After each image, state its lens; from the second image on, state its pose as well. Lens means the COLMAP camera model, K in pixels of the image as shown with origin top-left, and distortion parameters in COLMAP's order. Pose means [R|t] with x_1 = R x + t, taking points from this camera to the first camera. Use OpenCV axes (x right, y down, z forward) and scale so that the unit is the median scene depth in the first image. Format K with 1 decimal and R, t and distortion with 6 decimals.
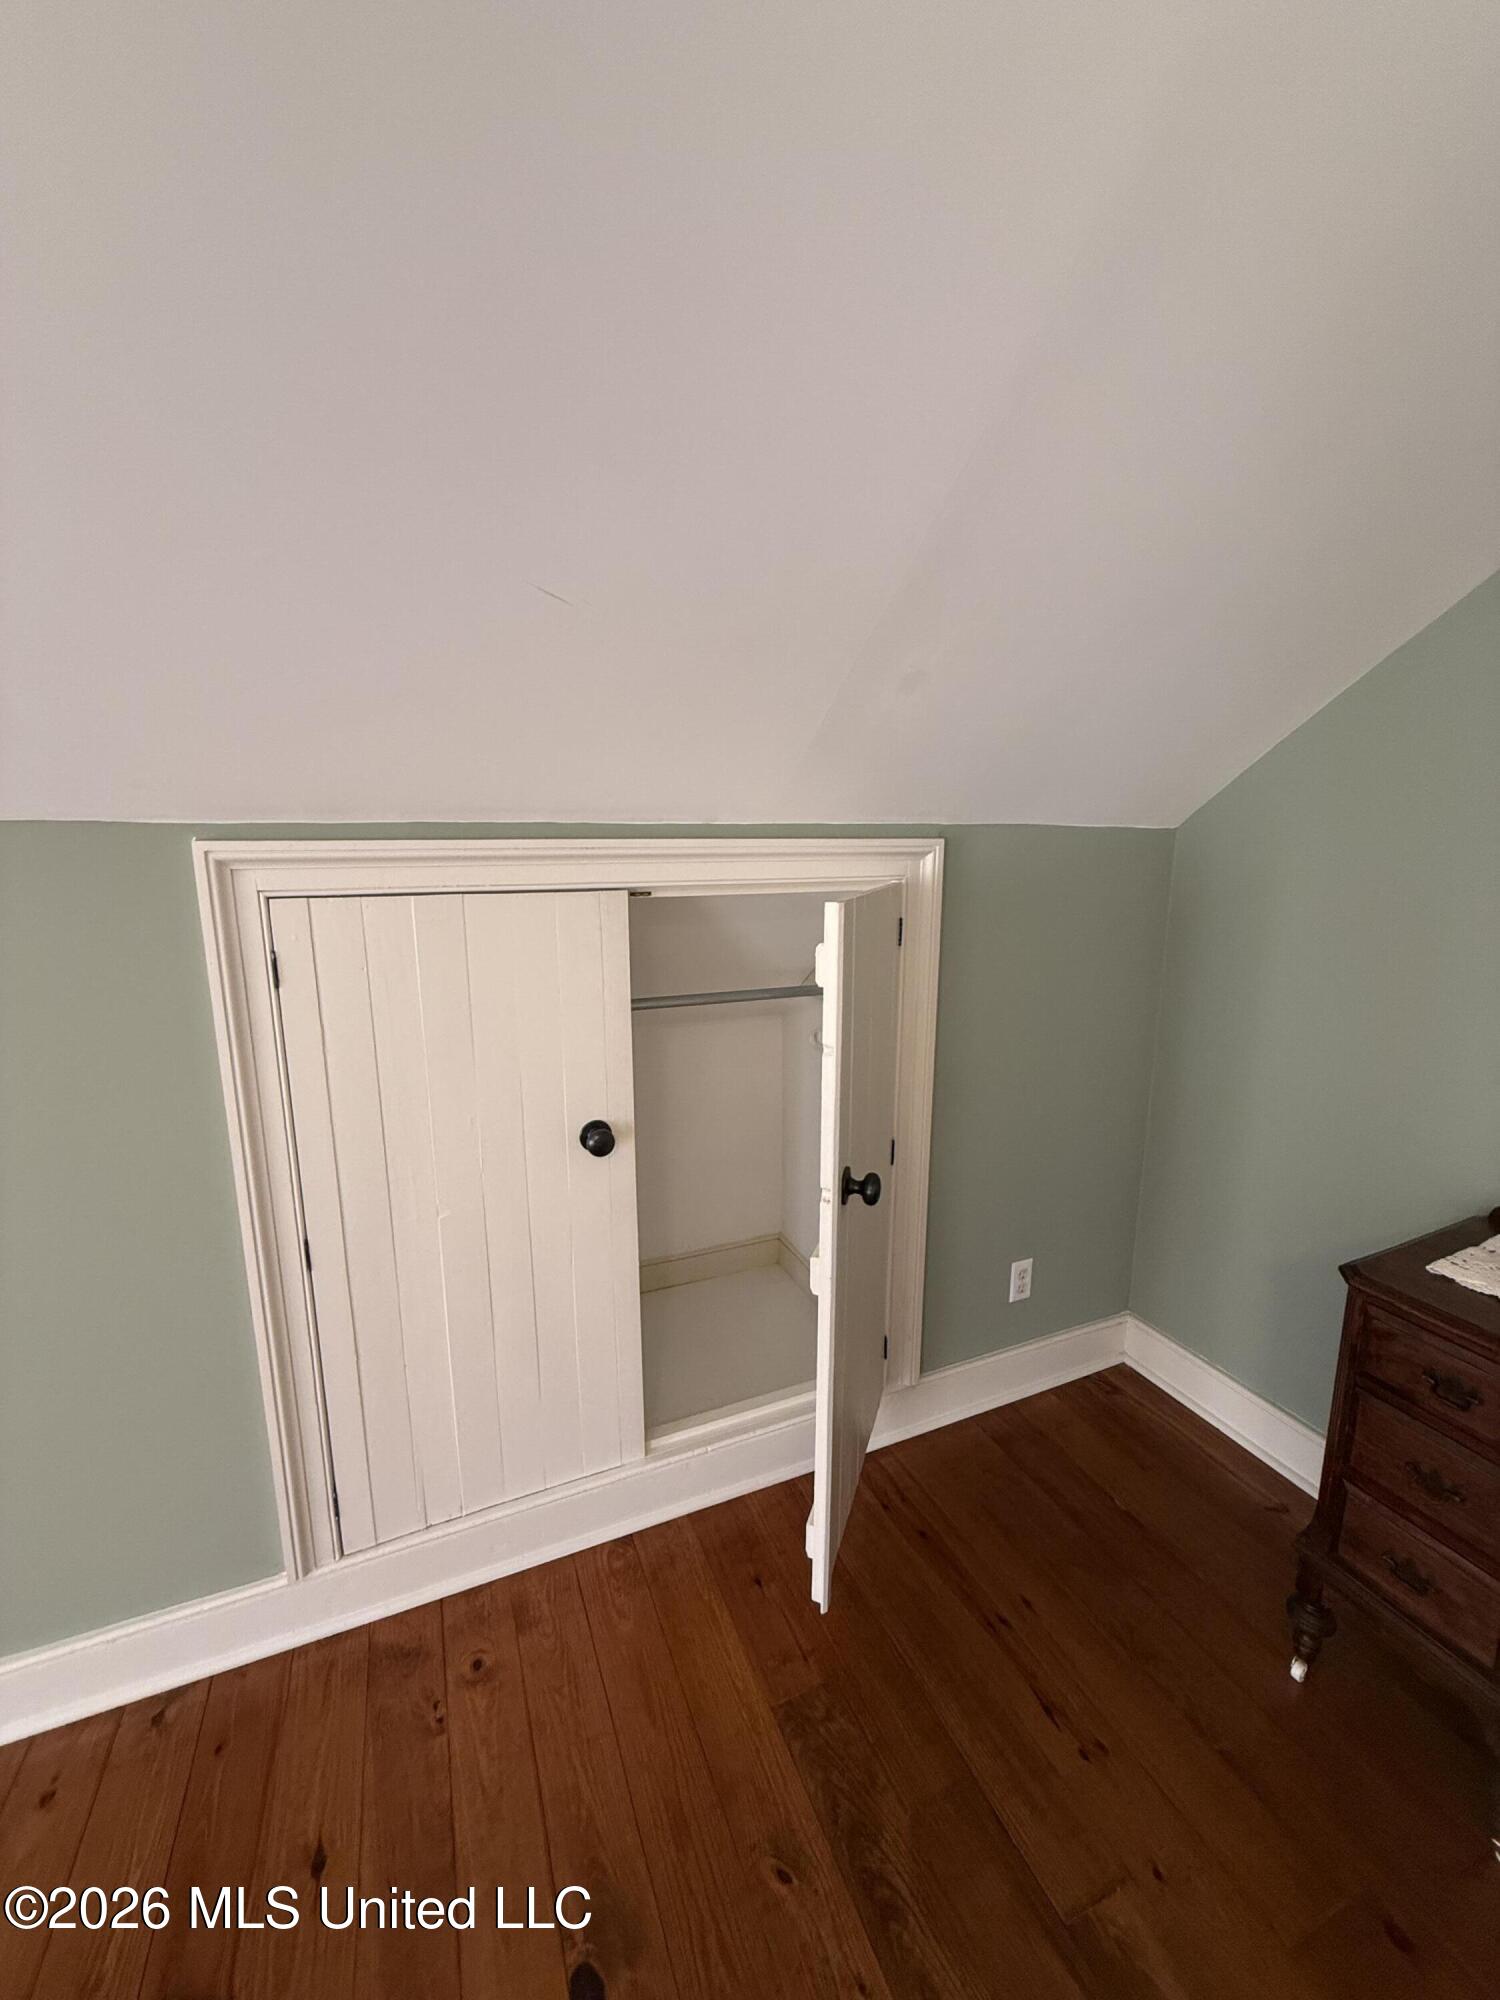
lens RADIAL K [[797.3, 0, 755.7], [0, 797.3, 994.6], [0, 0, 1]] dist [-0.000775, 0.000222]
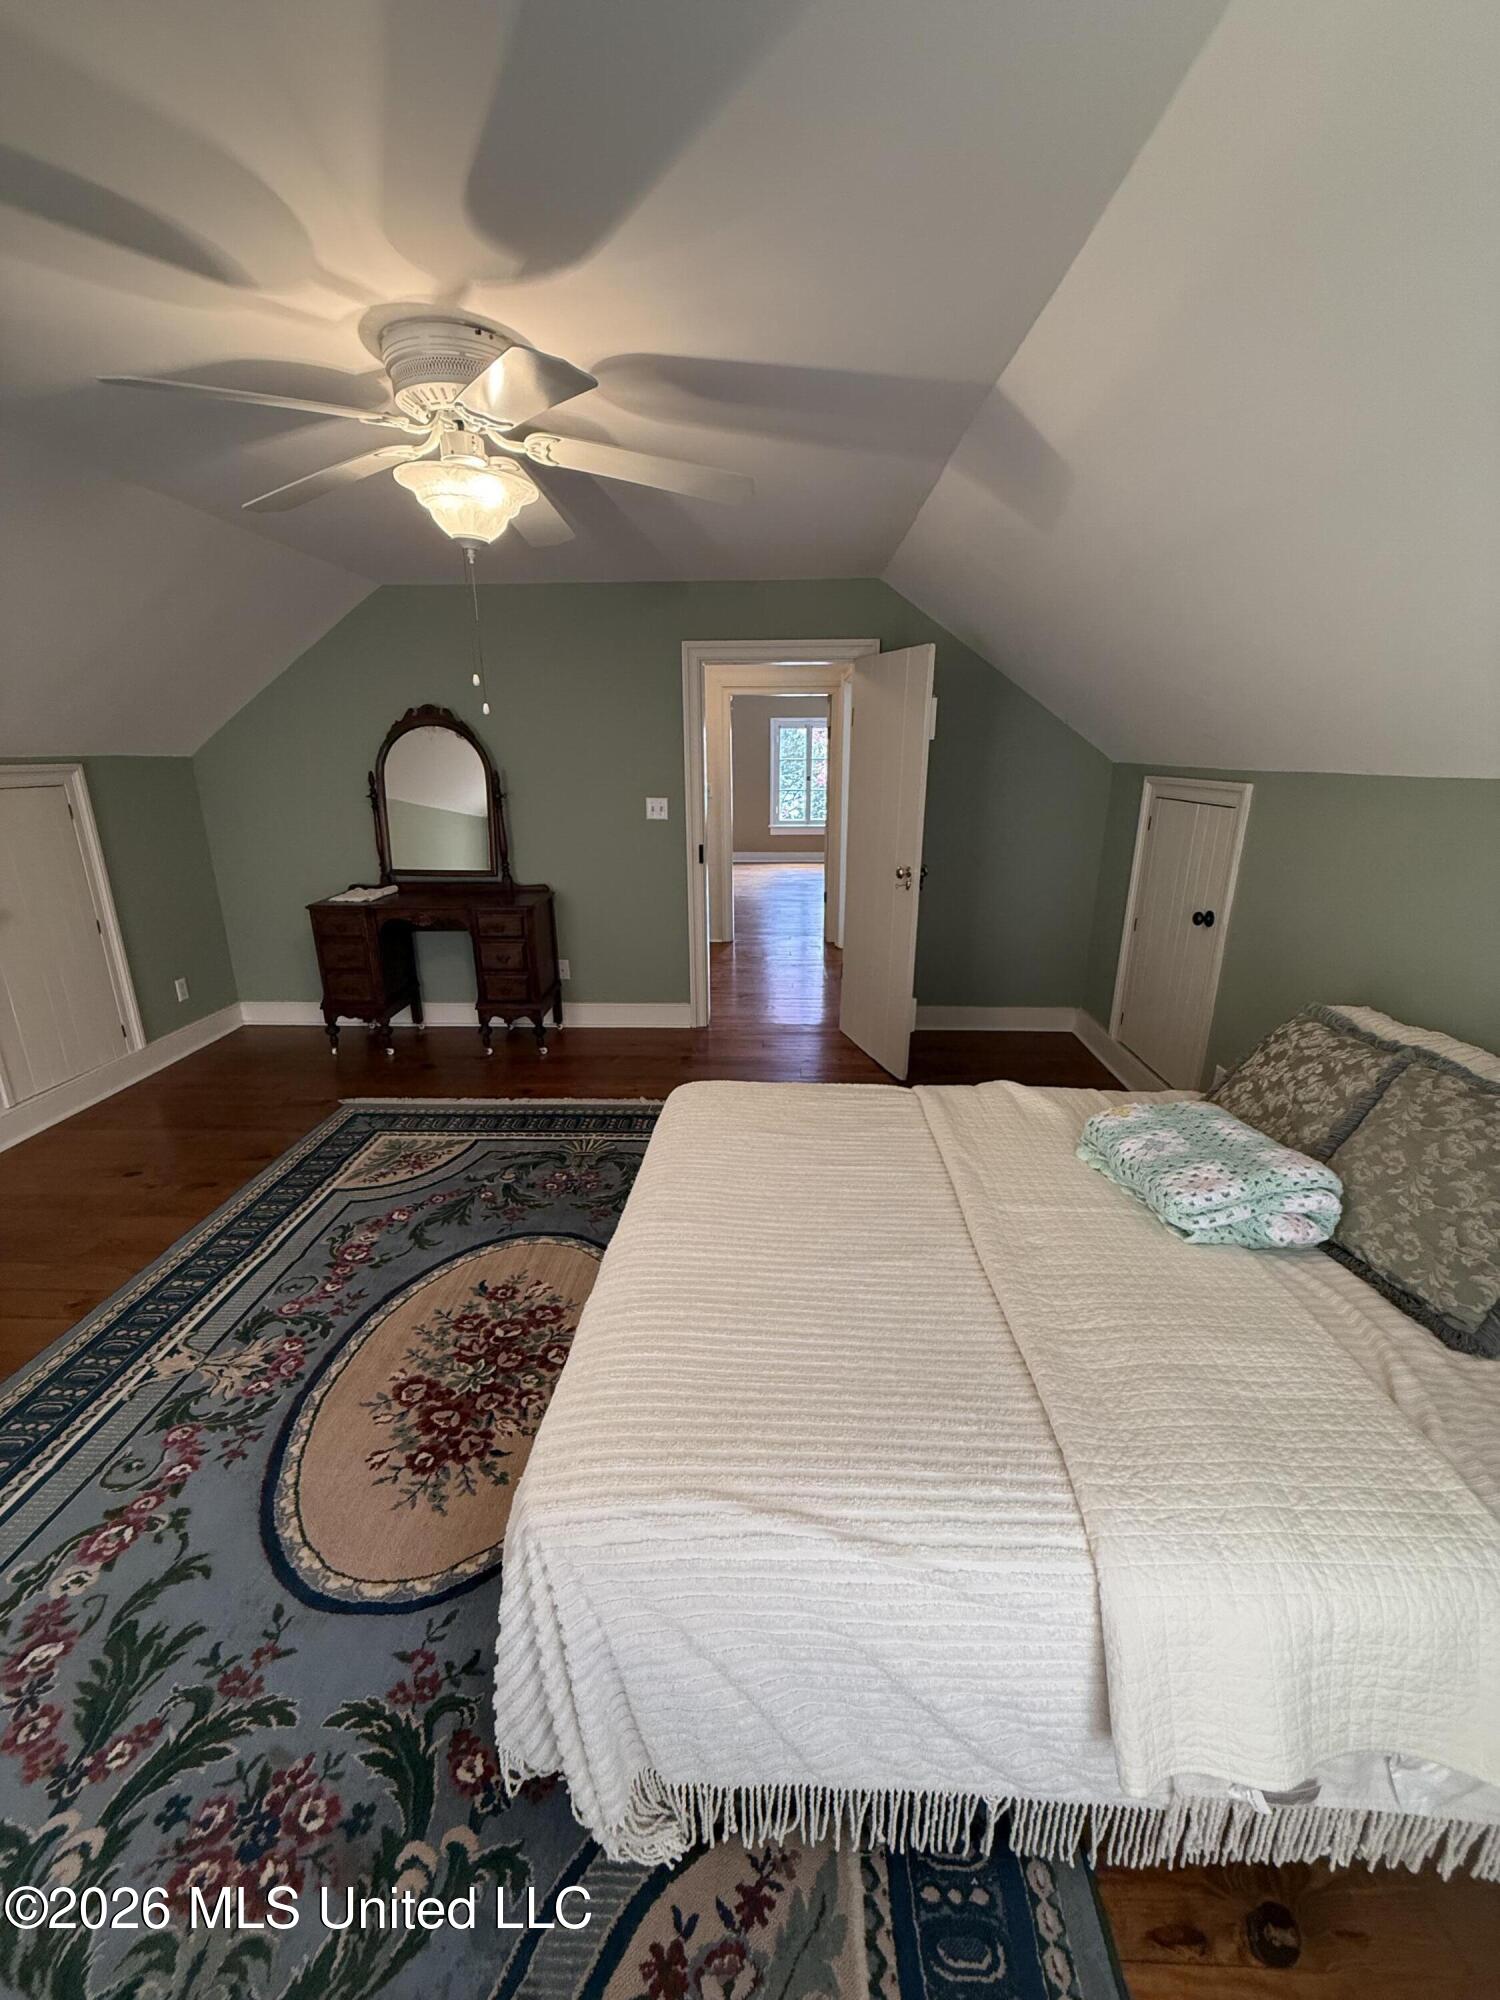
lens RADIAL K [[797.3, 0, 746.1], [0, 797.3, 992.7], [0, 0, 1]] dist [-0.000775, 0.000222]
pose [[0.426032, -0.255682, 0.867827, -0.950813], [0.171982, 0.964631, 0.199773, 0.252160], [-0.888211, 0.064141, 0.454936, -1.384173]]
